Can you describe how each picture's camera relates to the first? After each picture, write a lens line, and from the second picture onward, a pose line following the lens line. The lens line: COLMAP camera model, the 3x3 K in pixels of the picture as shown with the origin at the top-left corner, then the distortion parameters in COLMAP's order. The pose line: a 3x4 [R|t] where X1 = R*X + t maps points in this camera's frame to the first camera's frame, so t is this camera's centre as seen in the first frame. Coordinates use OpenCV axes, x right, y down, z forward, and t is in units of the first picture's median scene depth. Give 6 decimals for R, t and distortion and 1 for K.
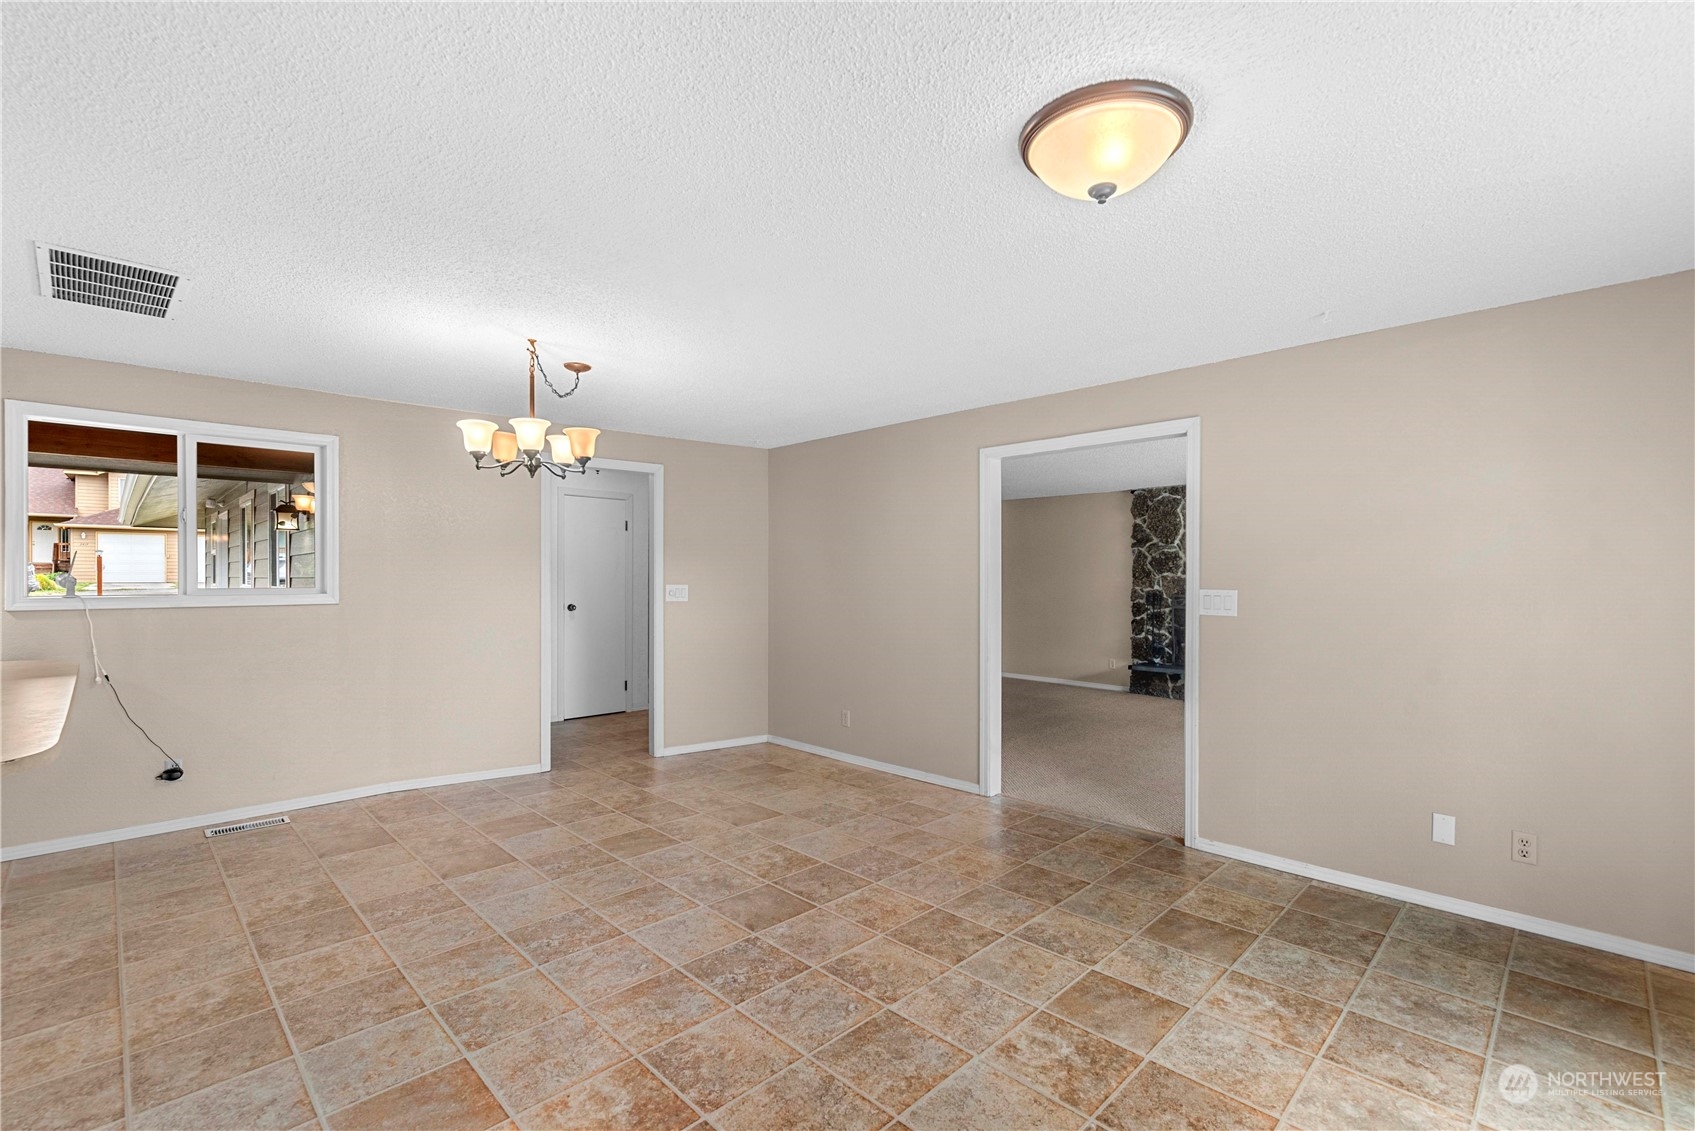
lens RADIAL K [[743.2, 0, 843.9], [0, 743.2, 579.6], [0, 0, 1]] dist [0.000397, 0.000069]
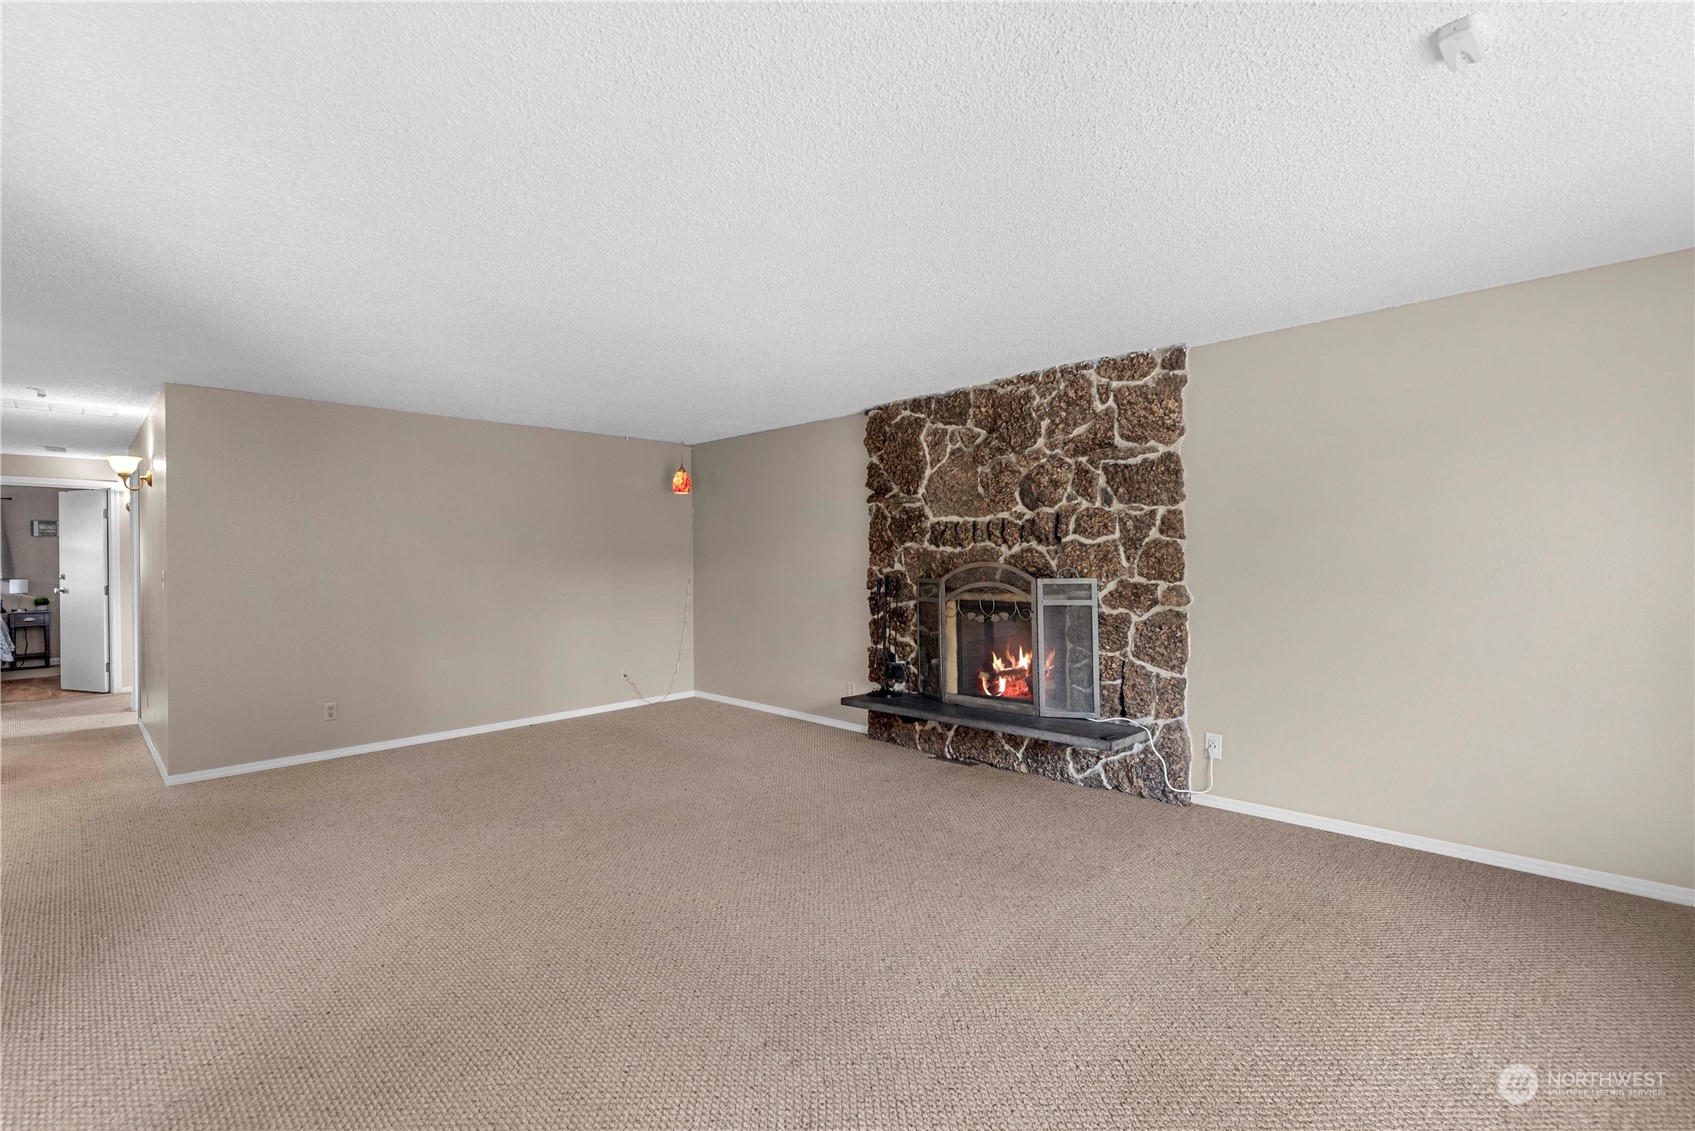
lens RADIAL K [[758.7, 0, 847.5], [0, 758.7, 565.5], [0, 0, 1]] dist [0.001117, 0.000136]
pose [[0.999816, -0.011556, 0.015305, 0.365698], [0.011480, 0.999921, 0.005035, 0.005898], [-0.015362, -0.004858, 0.999870, 0.373984]]
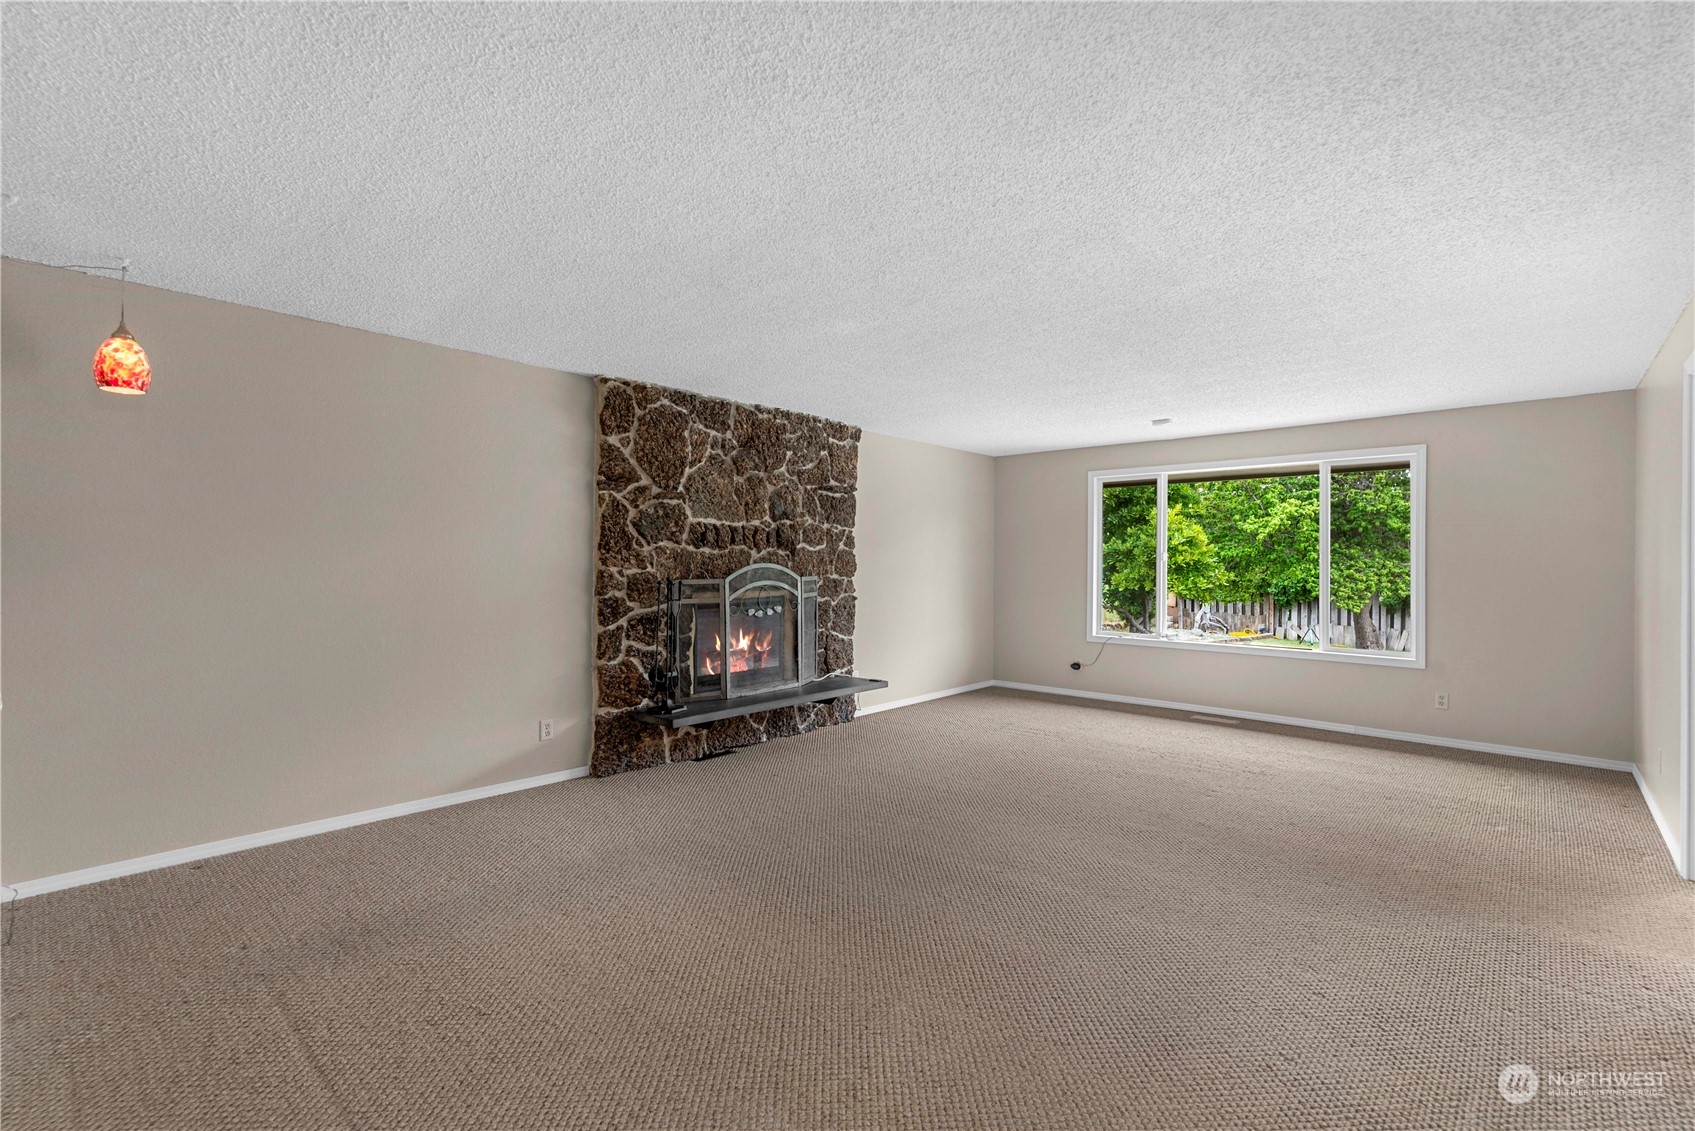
lens RADIAL K [[734.3, 0, 847.5], [0, 734.3, 565.5], [0, 0, 1]] dist [0.000305, 0.000005]
pose [[-0.038527, -0.002864, 0.999253, -0.122022], [-0.000144, 0.999996, 0.002861, 0.007265], [-0.999258, -0.000033, -0.038527, 0.864056]]
